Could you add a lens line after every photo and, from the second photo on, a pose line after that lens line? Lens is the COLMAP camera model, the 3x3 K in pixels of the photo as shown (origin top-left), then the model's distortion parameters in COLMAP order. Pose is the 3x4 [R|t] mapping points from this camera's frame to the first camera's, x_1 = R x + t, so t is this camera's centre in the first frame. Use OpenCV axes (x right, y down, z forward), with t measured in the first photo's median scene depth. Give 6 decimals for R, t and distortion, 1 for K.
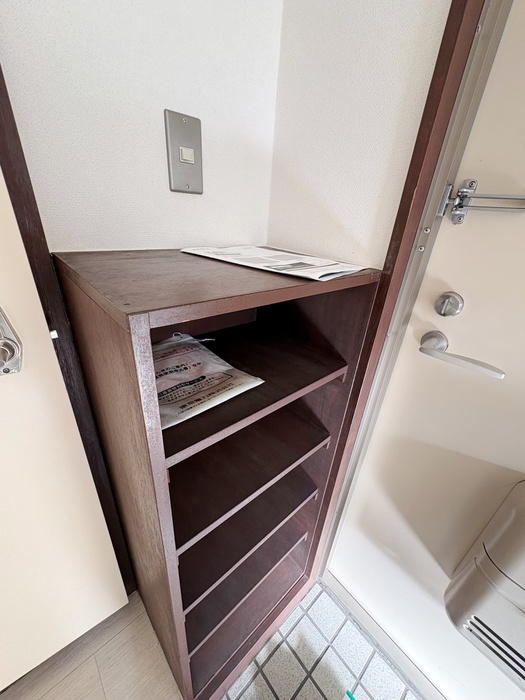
lens RADIAL K [[279.0, 0, 259.4], [0, 279.0, 349.5], [0, 0, 1]] dist [0.000079, -0.000181]
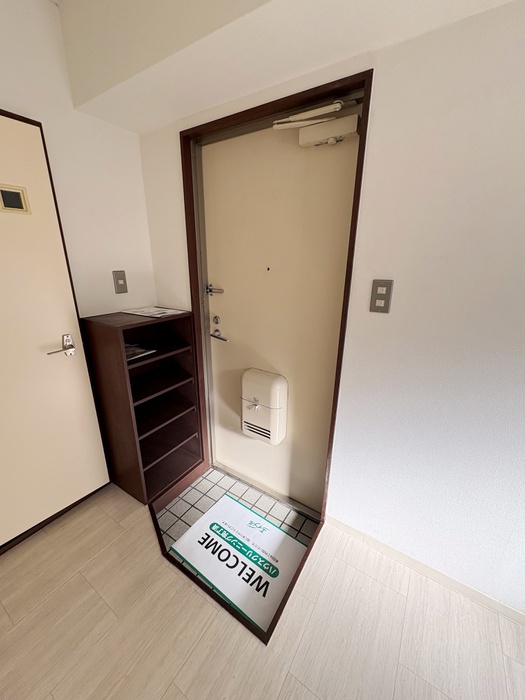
lens RADIAL K [[279.0, 0, 262.5], [0, 279.0, 351.7], [0, 0, 1]] dist [0.000079, -0.000181]
pose [[0.956156, -0.139849, 0.257310, 0.312753], [0.173290, 0.978465, -0.112143, 0.624825], [-0.236086, 0.151816, 0.959800, -2.073201]]
